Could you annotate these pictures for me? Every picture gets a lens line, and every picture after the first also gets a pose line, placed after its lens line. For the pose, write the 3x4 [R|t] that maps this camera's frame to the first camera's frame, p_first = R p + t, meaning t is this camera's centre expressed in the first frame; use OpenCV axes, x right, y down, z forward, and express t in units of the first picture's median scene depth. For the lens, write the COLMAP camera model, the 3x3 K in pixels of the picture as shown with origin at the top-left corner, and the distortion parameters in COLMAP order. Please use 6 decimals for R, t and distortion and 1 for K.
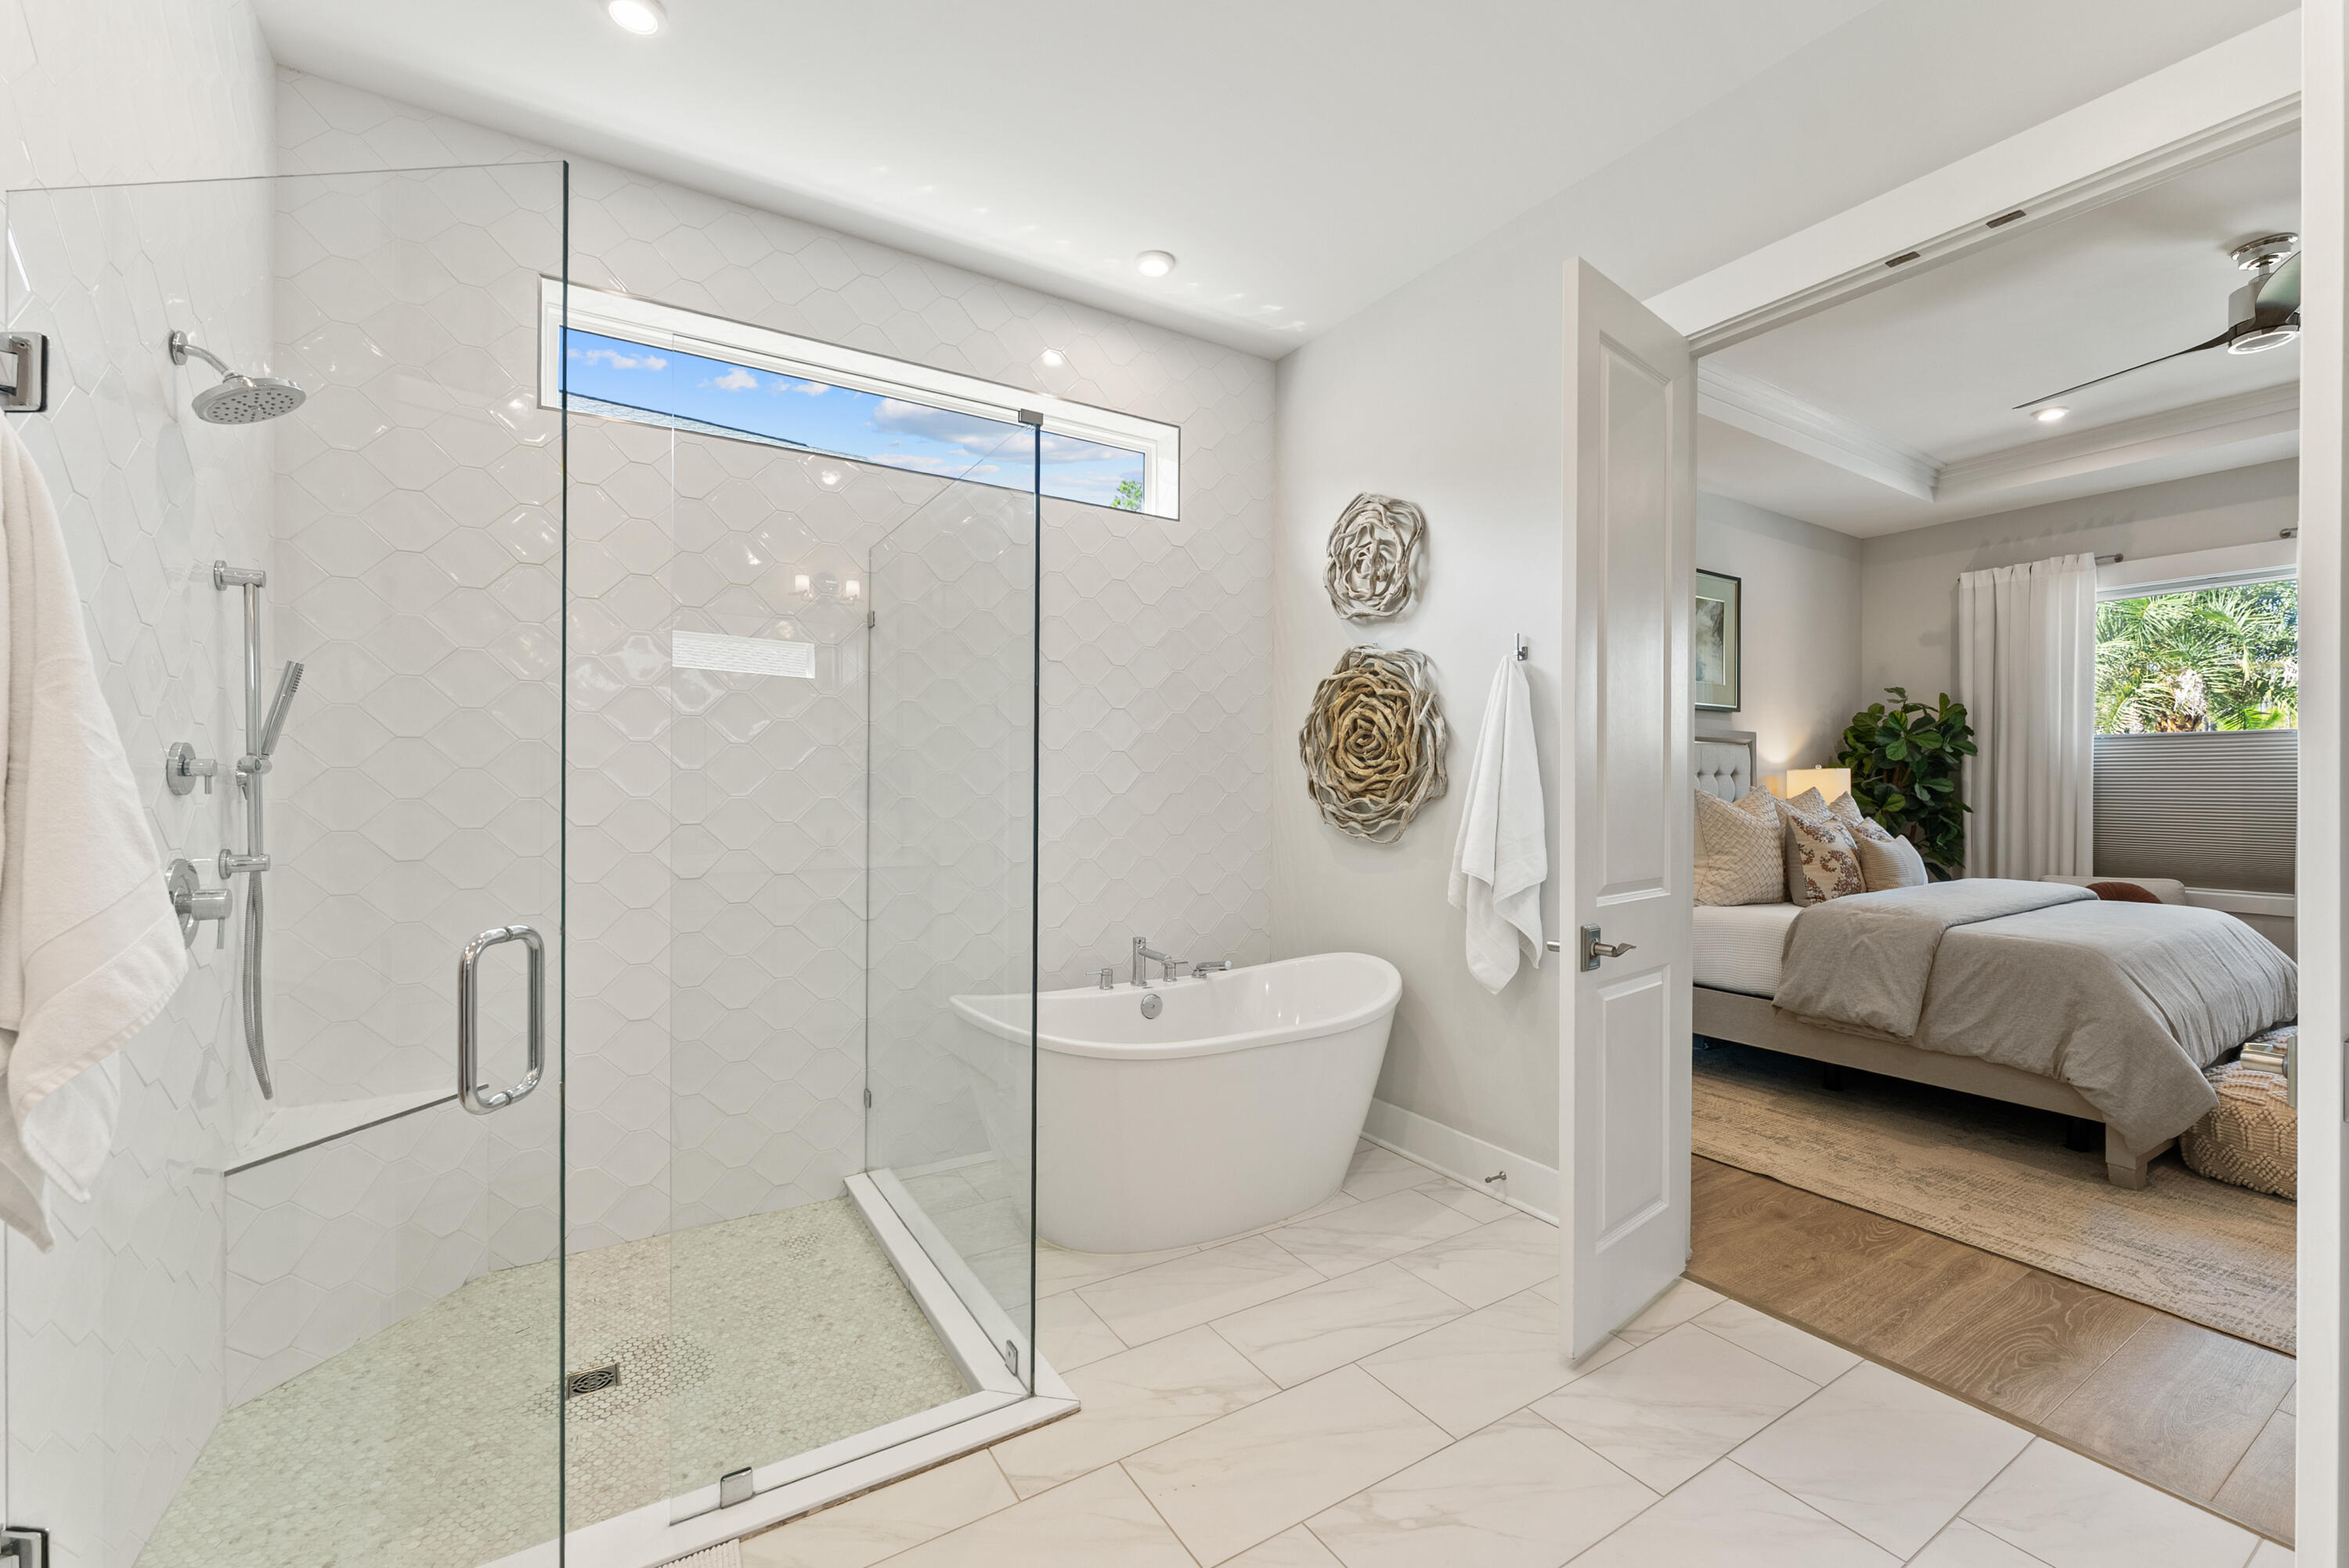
lens RADIAL K [[946.6, 0, 1174.5], [0, 946.6, 784.0], [0, 0, 1]] dist [-0.001441, 0.000152]
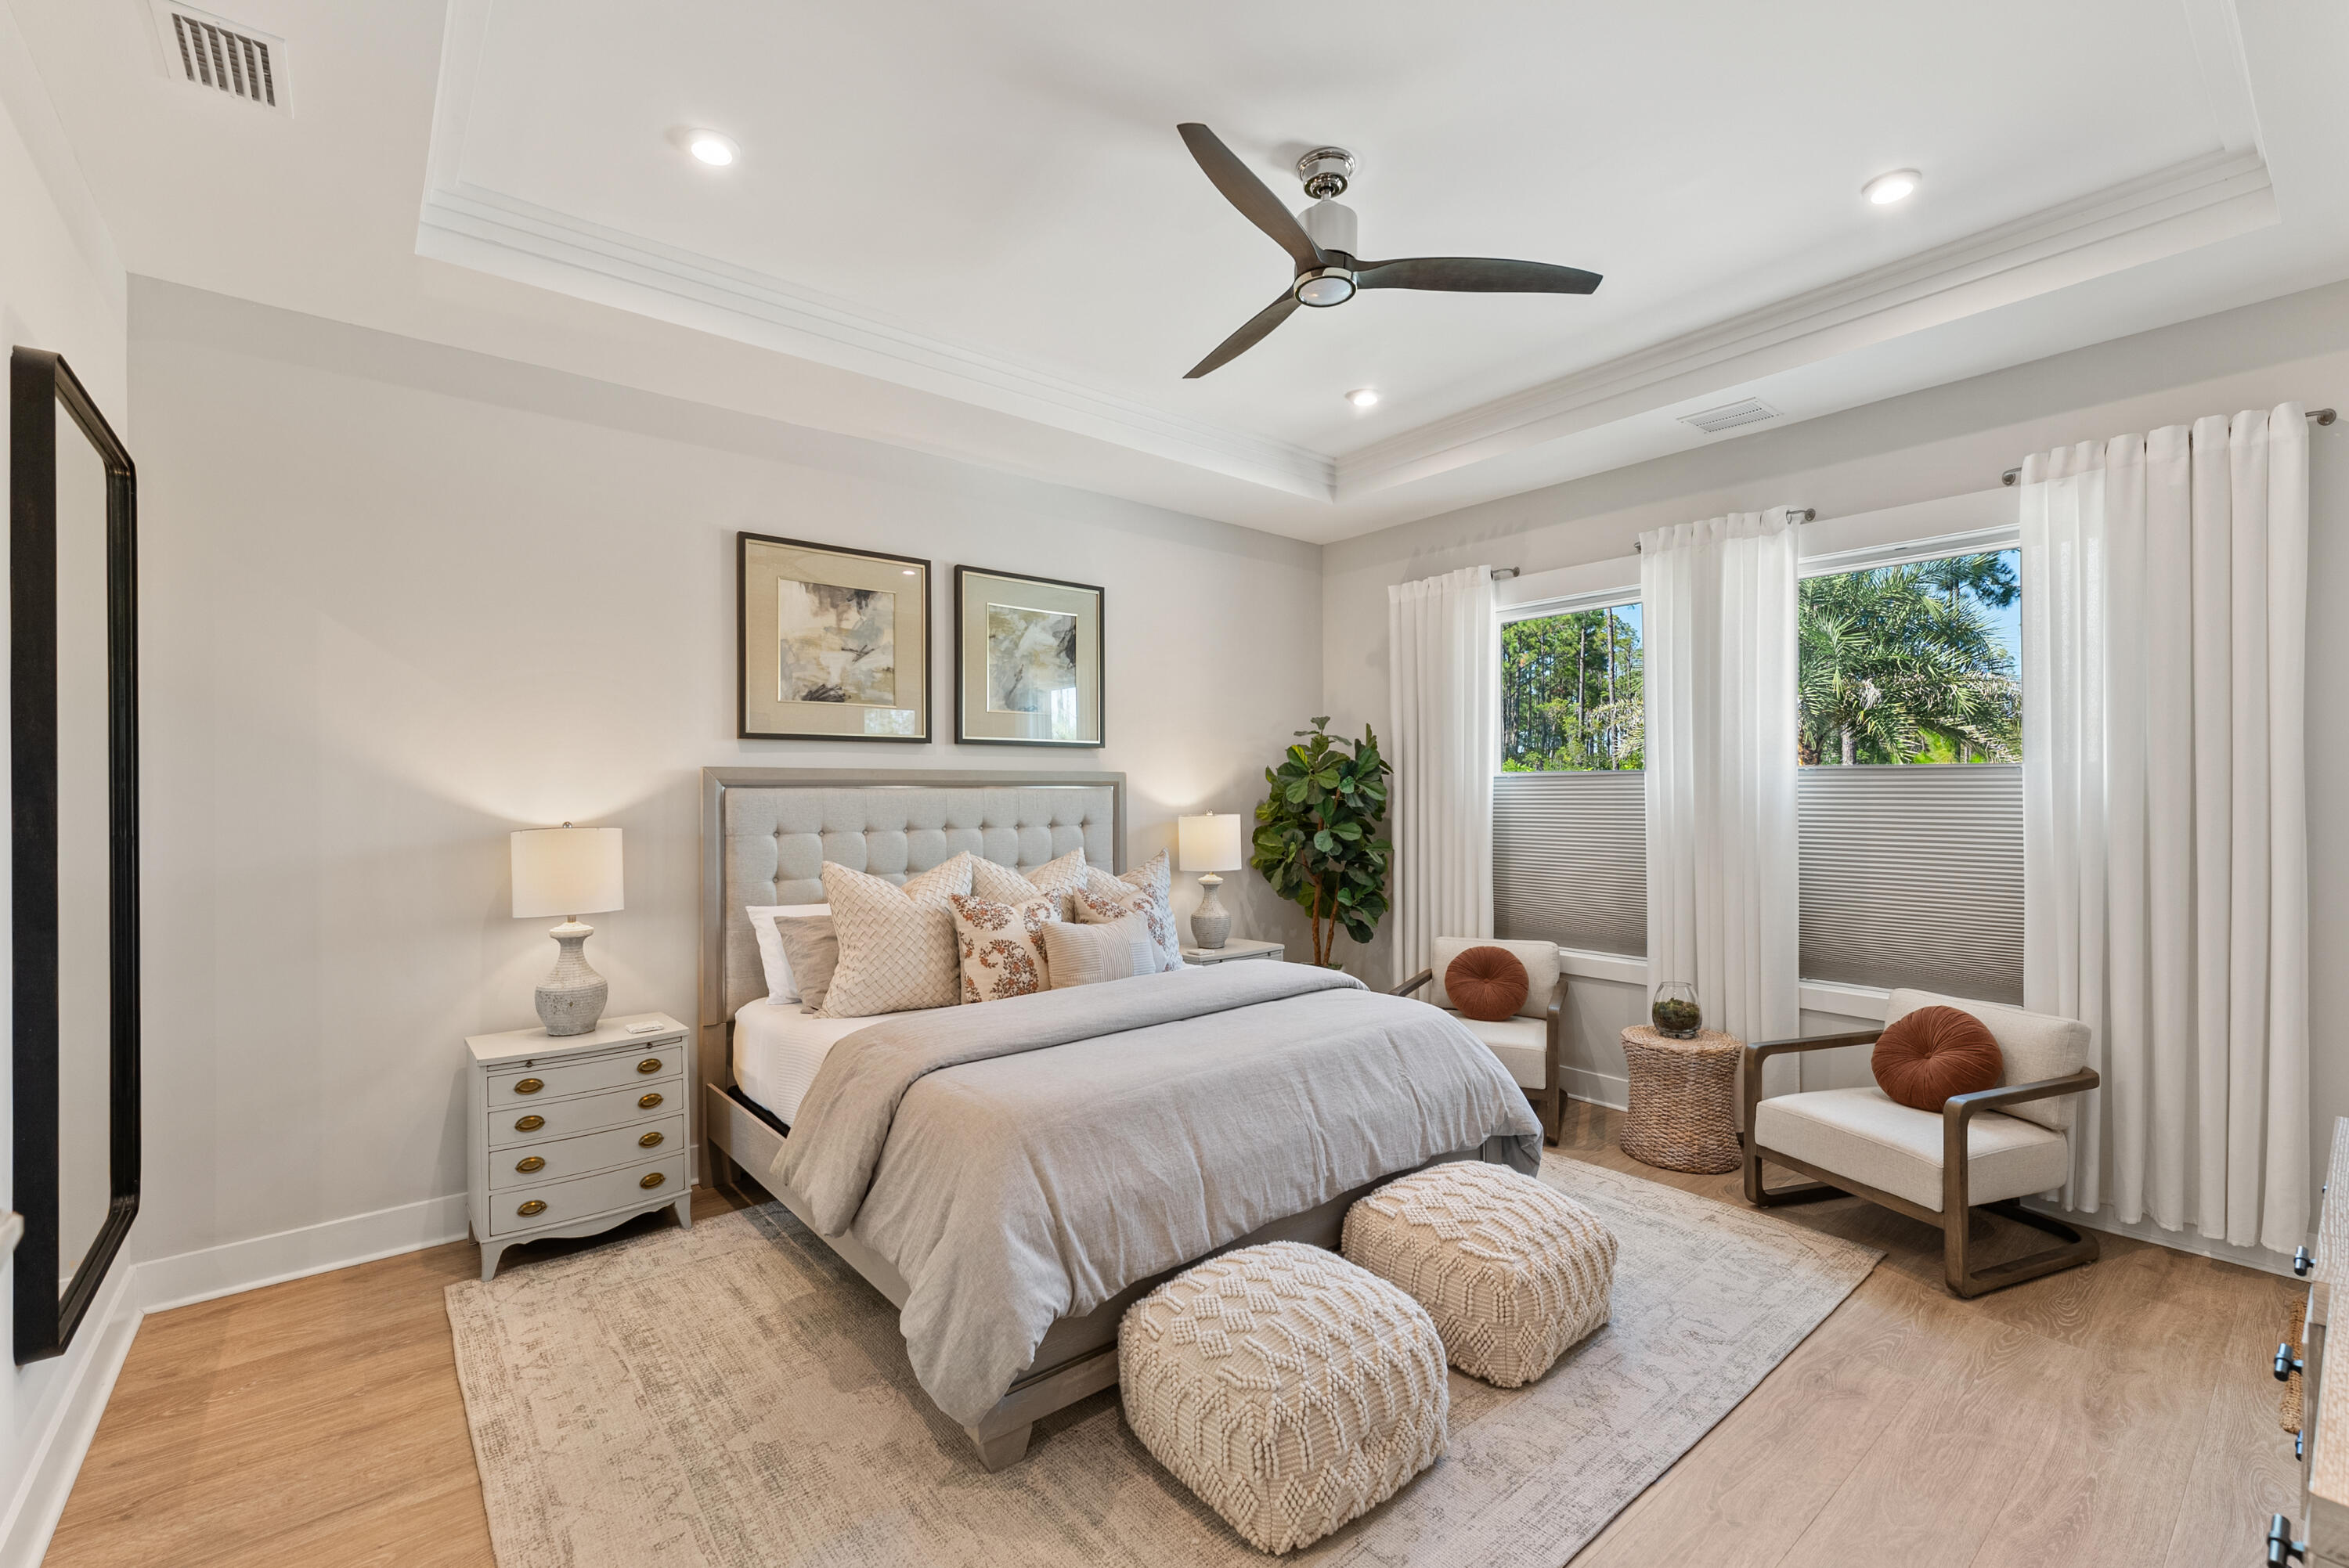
lens RADIAL K [[989.2, 0, 1174.5], [0, 989.2, 784.0], [0, 0, 1]] dist [0.001253, 0.000094]
pose [[0.991693, -0.008174, 0.128370, 0.726646], [0.009371, 0.999918, -0.008724, -0.048335], [-0.128288, 0.009854, 0.991688, 0.172820]]
